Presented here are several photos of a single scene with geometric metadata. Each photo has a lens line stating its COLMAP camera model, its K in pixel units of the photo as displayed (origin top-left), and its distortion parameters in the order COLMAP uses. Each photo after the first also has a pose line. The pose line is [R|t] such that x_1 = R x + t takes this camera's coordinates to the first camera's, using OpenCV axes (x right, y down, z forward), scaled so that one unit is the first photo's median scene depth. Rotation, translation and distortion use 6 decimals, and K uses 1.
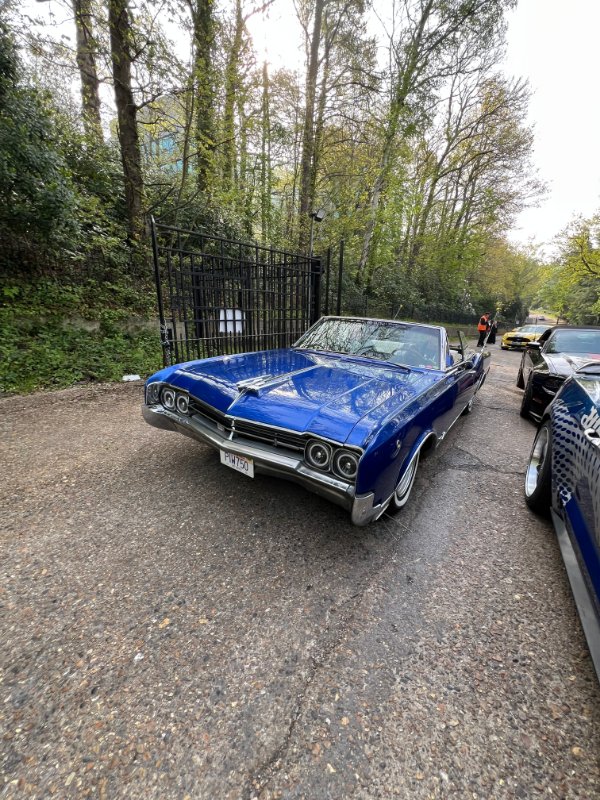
lens RADIAL K [[316.0, 0, 303.0], [0, 316.0, 400.0], [0, 0, 1]] dist [-0.002775, -0.000367]
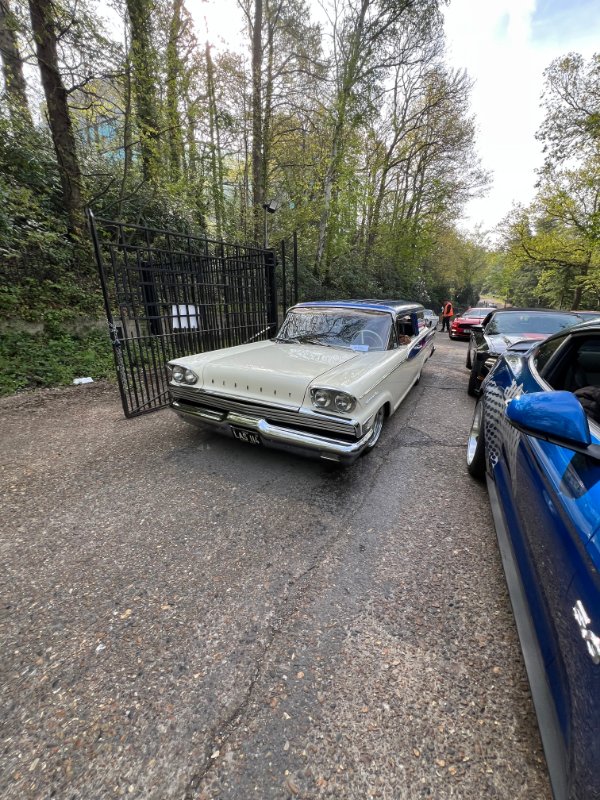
lens RADIAL K [[316.0, 0, 302.0], [0, 316.0, 399.3], [0, 0, 1]] dist [-0.002775, -0.000367]
pose [[0.993138, -0.065853, 0.096648, 0.021725], [0.063867, 0.997682, 0.023507, 0.007219], [-0.097972, -0.017173, 0.995041, -0.018098]]
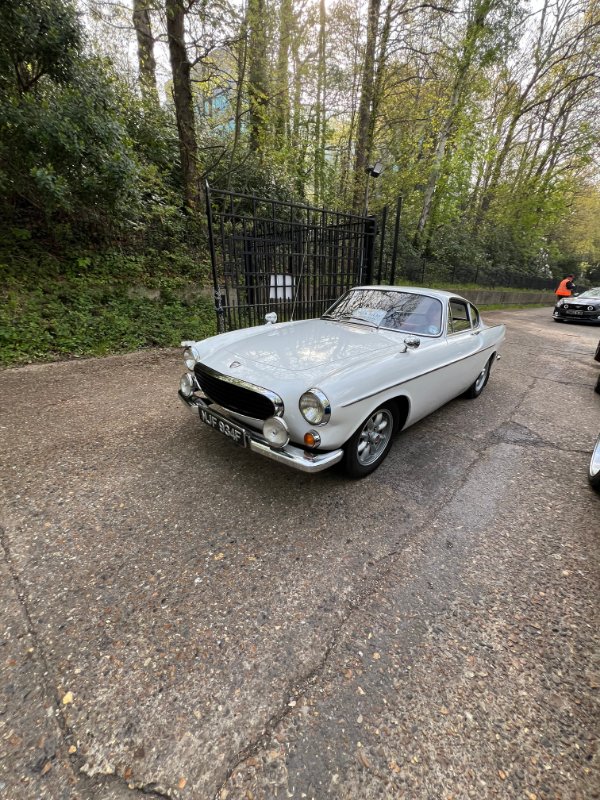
lens RADIAL K [[316.0, 0, 303.4], [0, 316.0, 399.5], [0, 0, 1]] dist [-0.002775, -0.000367]
pose [[0.988553, 0.038139, -0.145973, 0.001879], [-0.024413, 0.995207, 0.094693, 0.008078], [0.148885, -0.090046, 0.984746, -0.007950]]
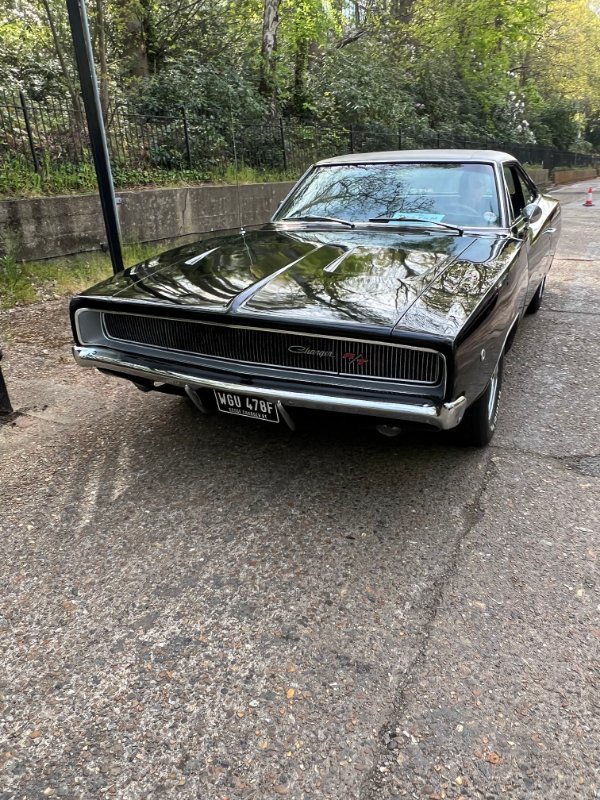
lens RADIAL K [[575.0, 0, 297.3], [0, 575.0, 401.6], [0, 0, 1]] dist [-0.001746, 0.003201]
pose [[0.989889, -0.119297, 0.076729, 0.488423], [0.109151, 0.986128, 0.125052, -0.191582], [-0.090583, -0.115413, 0.989179, 0.775484]]
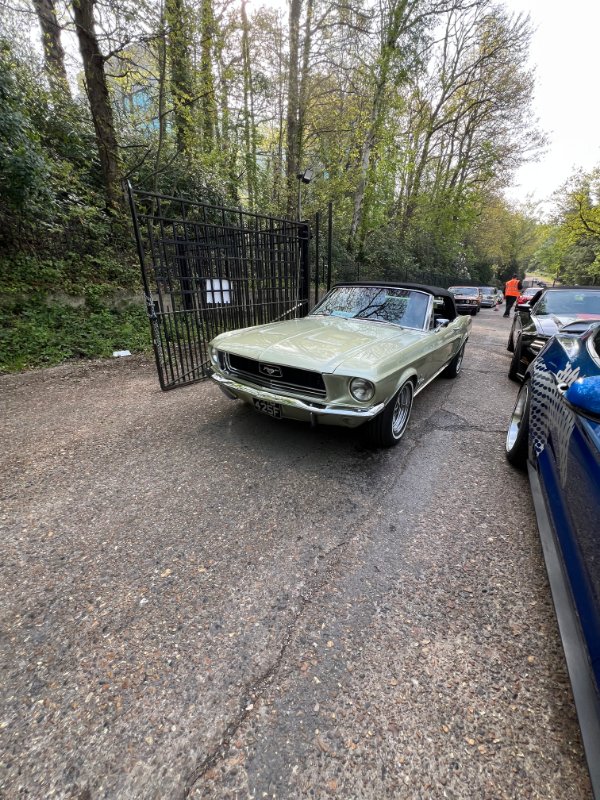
lens RADIAL K [[316.0, 0, 302.5], [0, 316.0, 399.4], [0, 0, 1]] dist [-0.002775, -0.000367]
pose [[0.999337, -0.034865, 0.010517, 0.011945], [0.033851, 0.995829, 0.084724, 0.010004], [-0.013427, -0.084312, 0.996349, -0.012150]]
